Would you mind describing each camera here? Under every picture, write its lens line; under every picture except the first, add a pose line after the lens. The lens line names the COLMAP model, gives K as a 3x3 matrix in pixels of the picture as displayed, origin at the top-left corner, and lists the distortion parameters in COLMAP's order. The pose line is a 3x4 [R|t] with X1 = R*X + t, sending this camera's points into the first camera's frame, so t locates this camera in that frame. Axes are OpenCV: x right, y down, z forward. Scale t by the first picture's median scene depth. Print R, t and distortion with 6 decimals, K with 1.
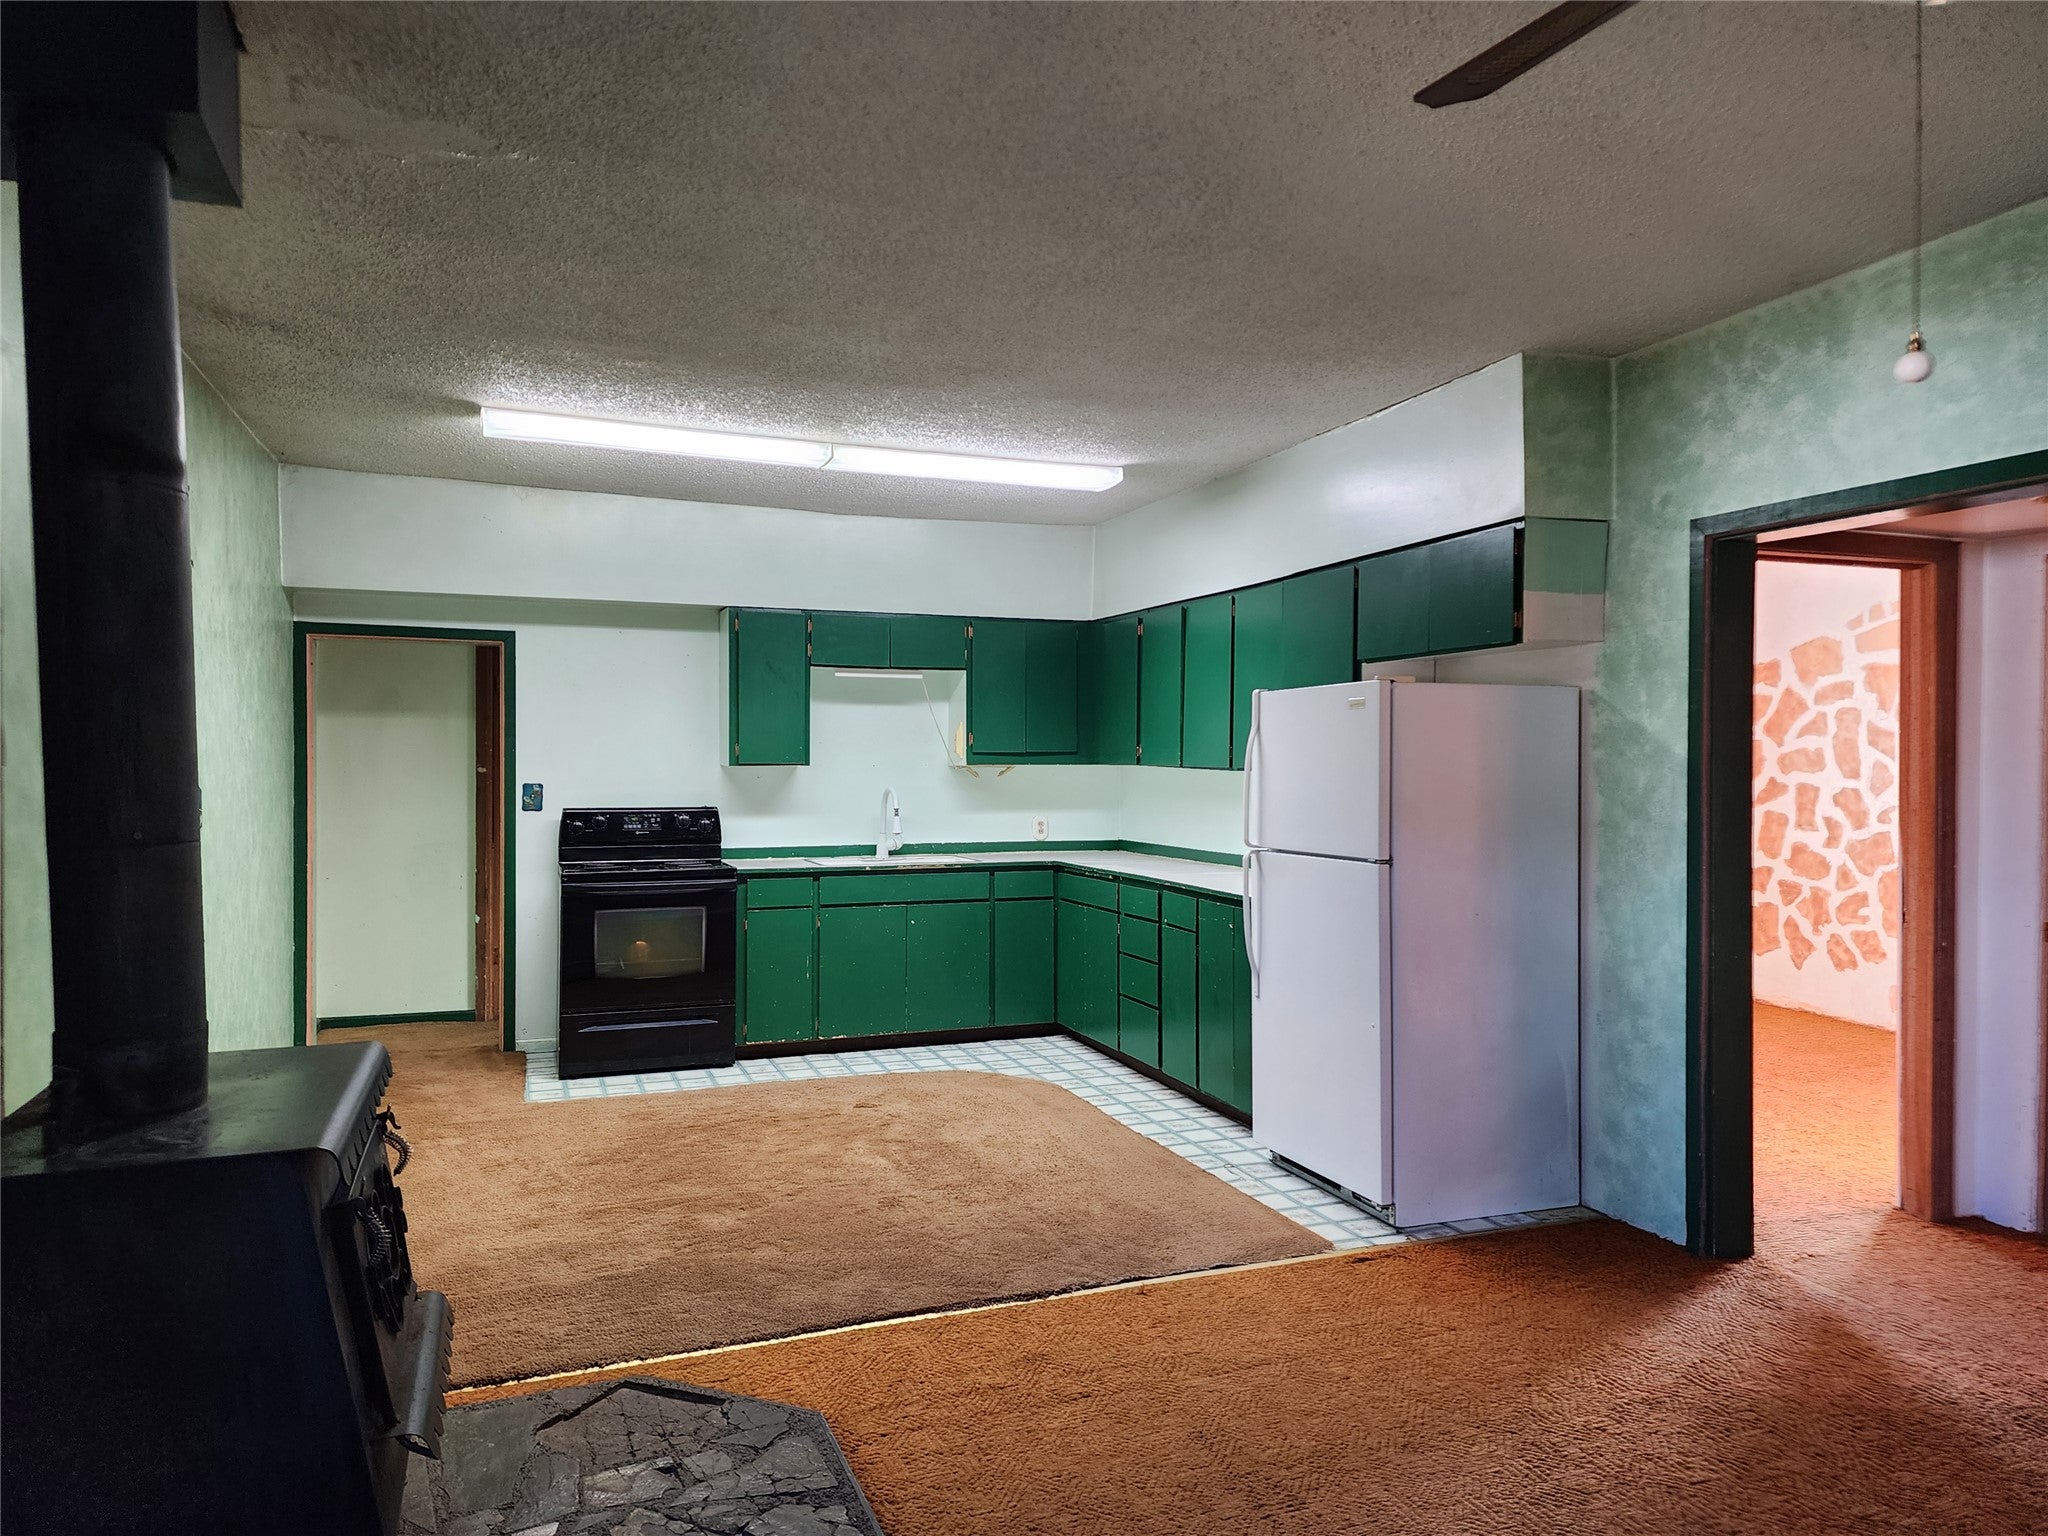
lens RADIAL K [[1367.2, 0, 1025.1], [0, 1367.2, 783.8], [0, 0, 1]] dist [0.079118, -0.069421]
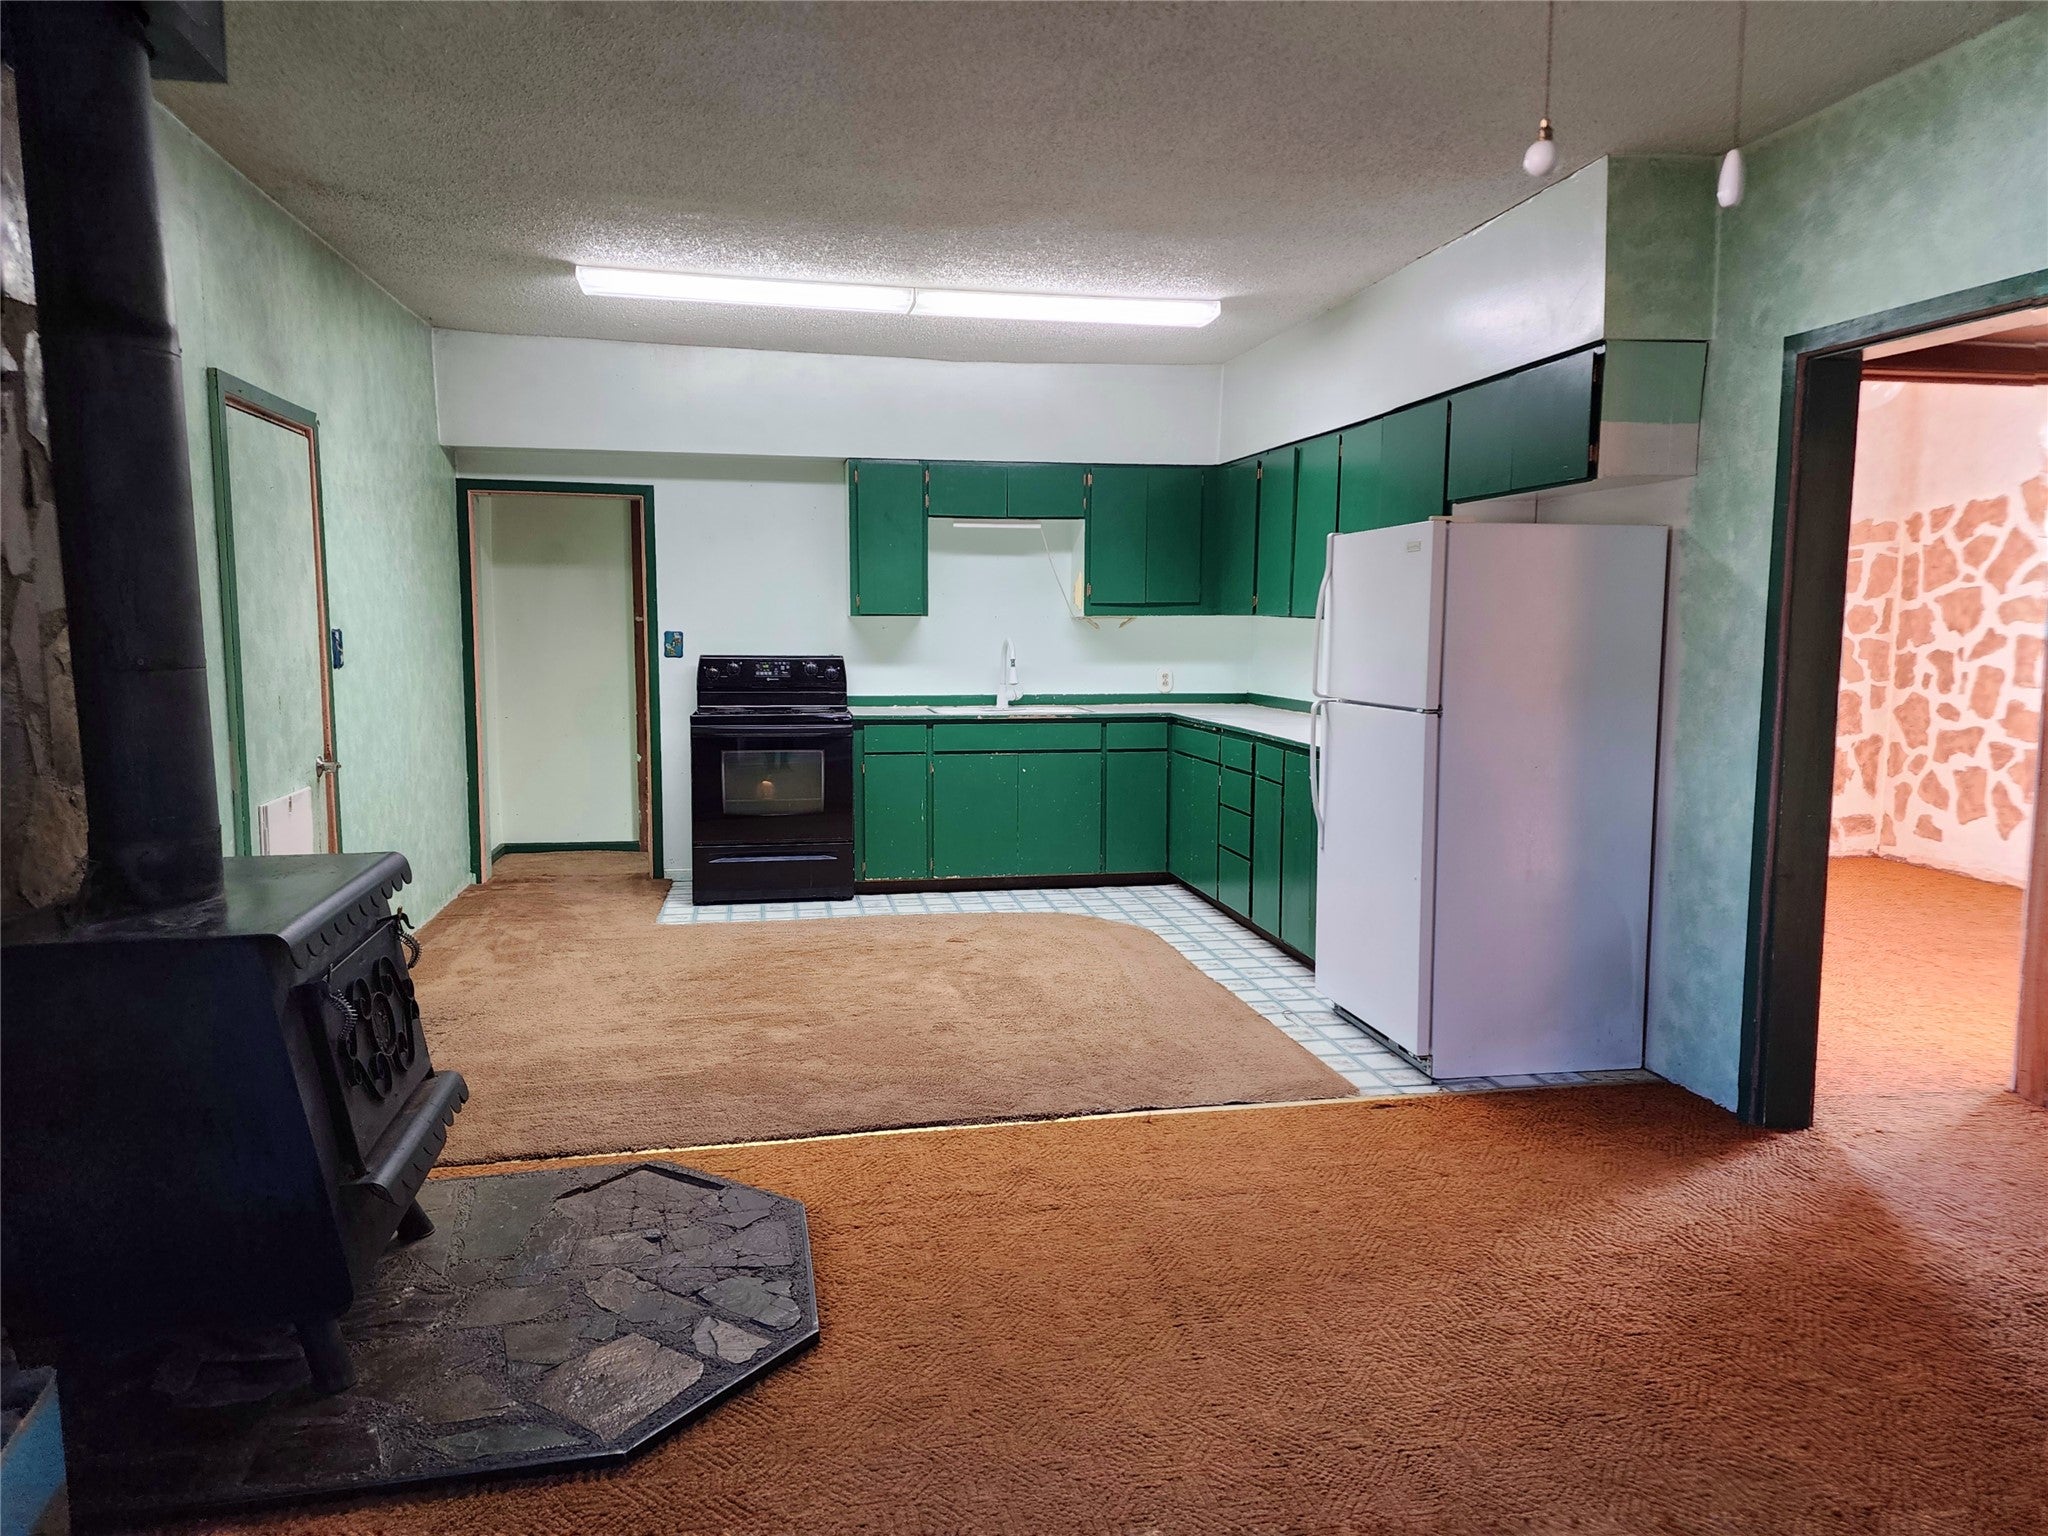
lens RADIAL K [[1365.5, 0, 1024.0], [0, 1365.5, 768.0], [0, 0, 1]] dist [0.085956, -0.079286]
pose [[0.985423, 0.020183, -0.168921, 0.132495], [-0.004397, 0.995628, 0.093308, 0.006638], [0.170066, -0.091205, 0.981203, -0.003230]]
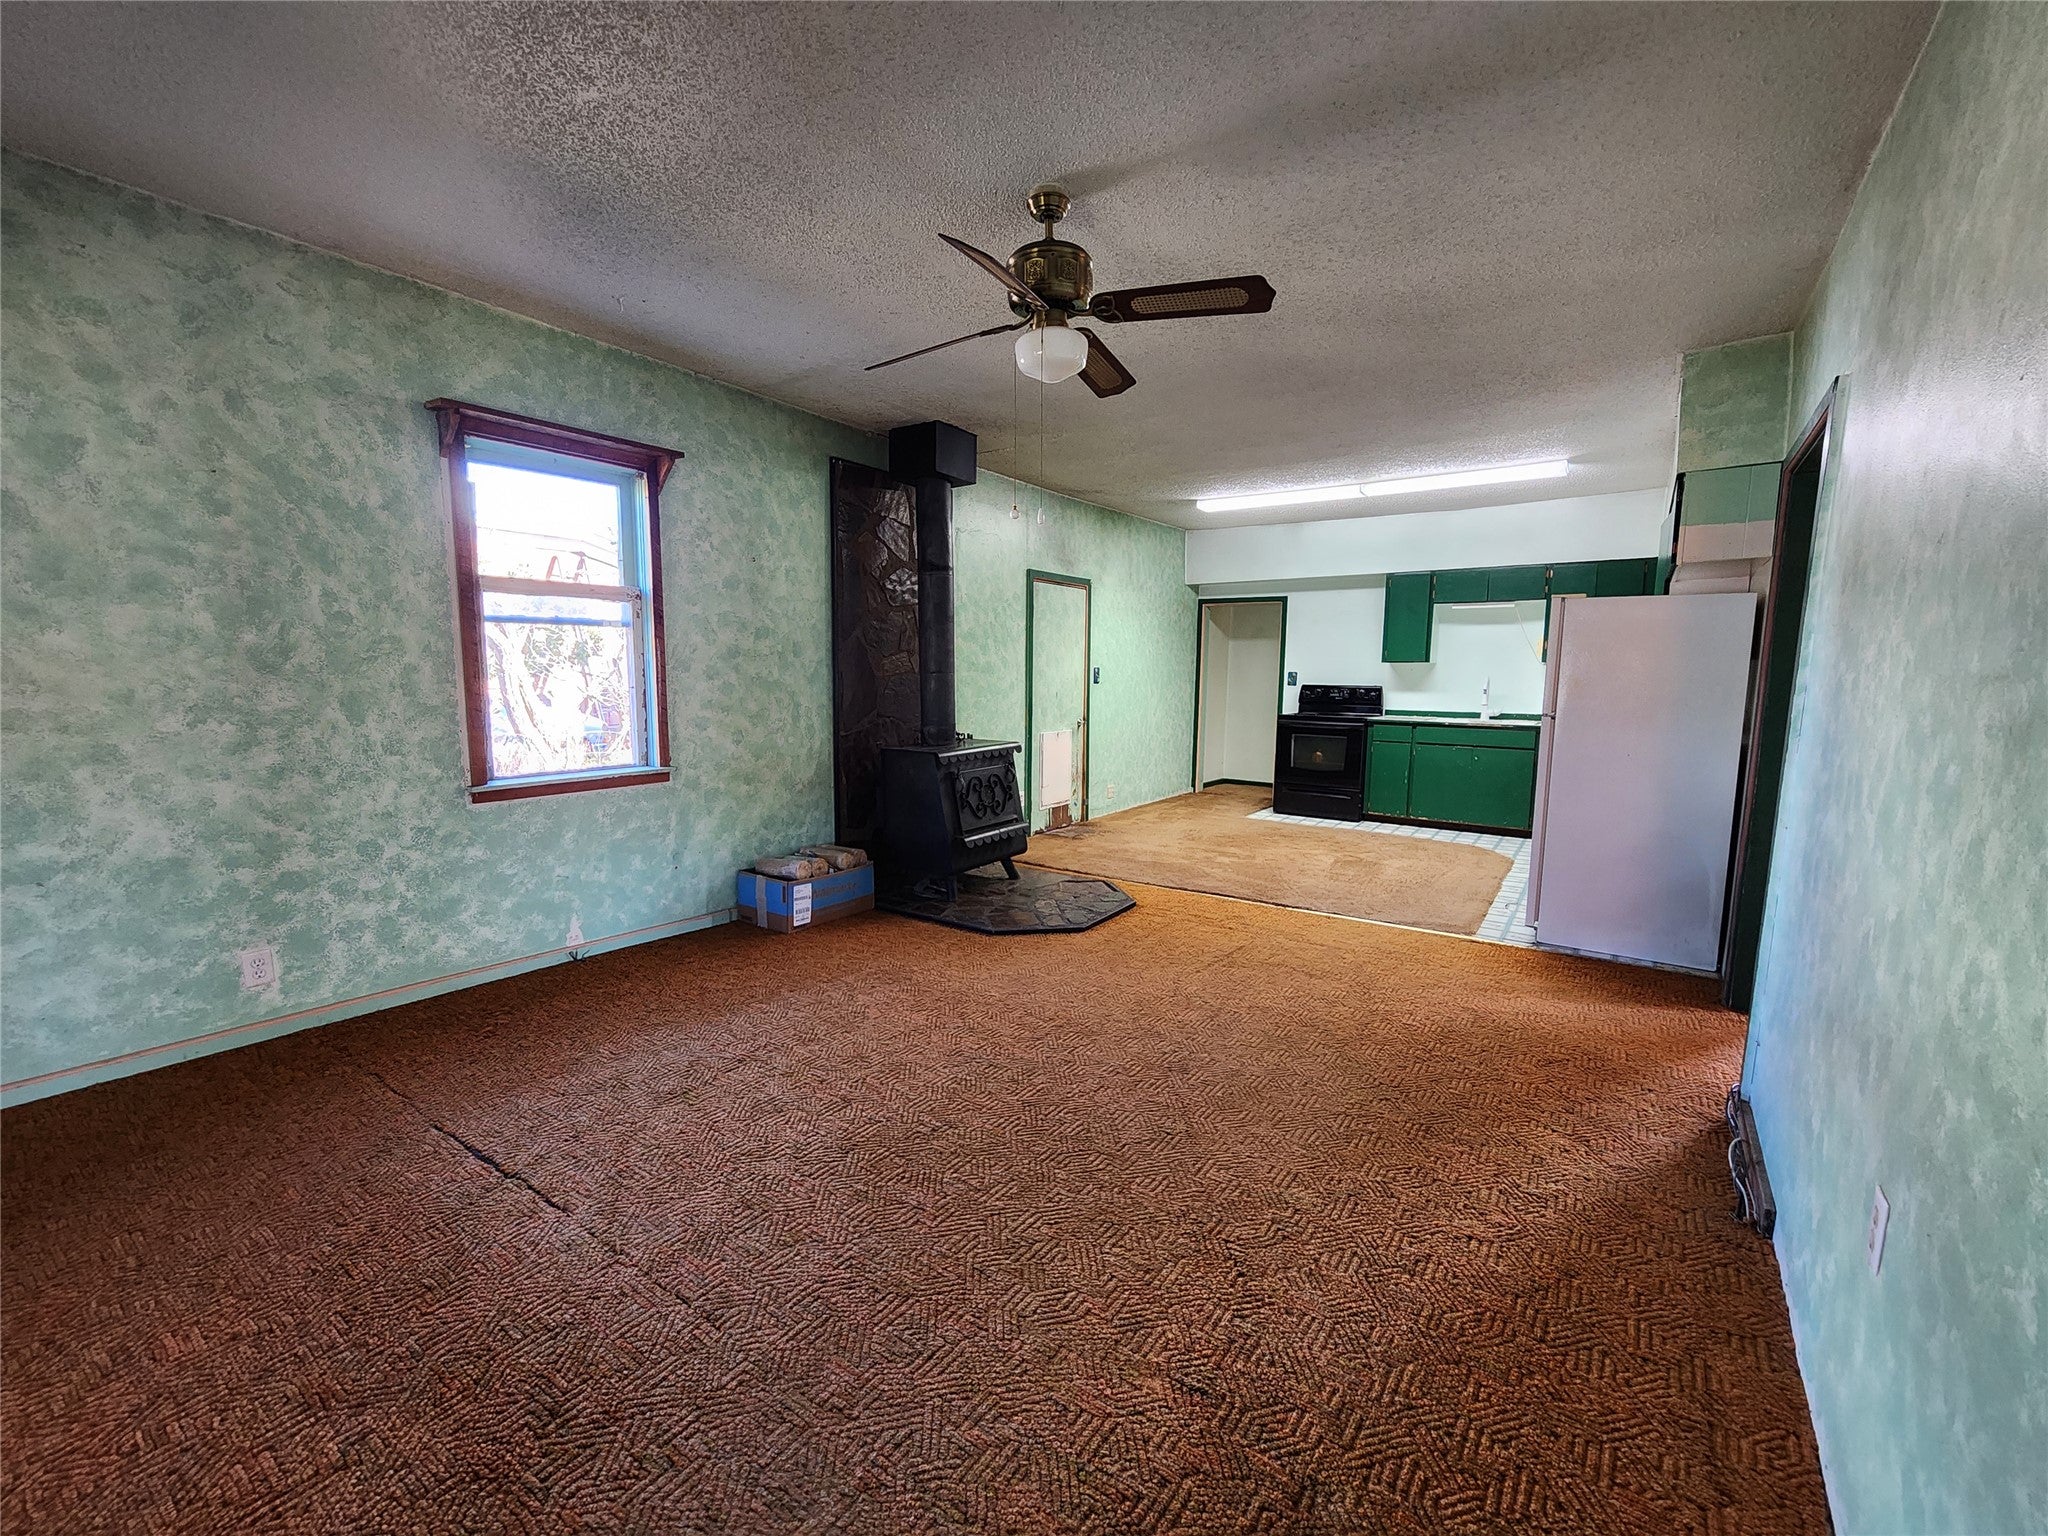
lens RADIAL K [[855.0, 0, 1024.0], [0, 855.0, 768.0], [0, 0, 1]] dist [-0.000205, -0.000033]
pose [[0.557459, 0.097303, -0.824482, 0.690033], [-0.020506, 0.994419, 0.103493, 0.026629], [0.829951, -0.040787, 0.556343, -0.041155]]
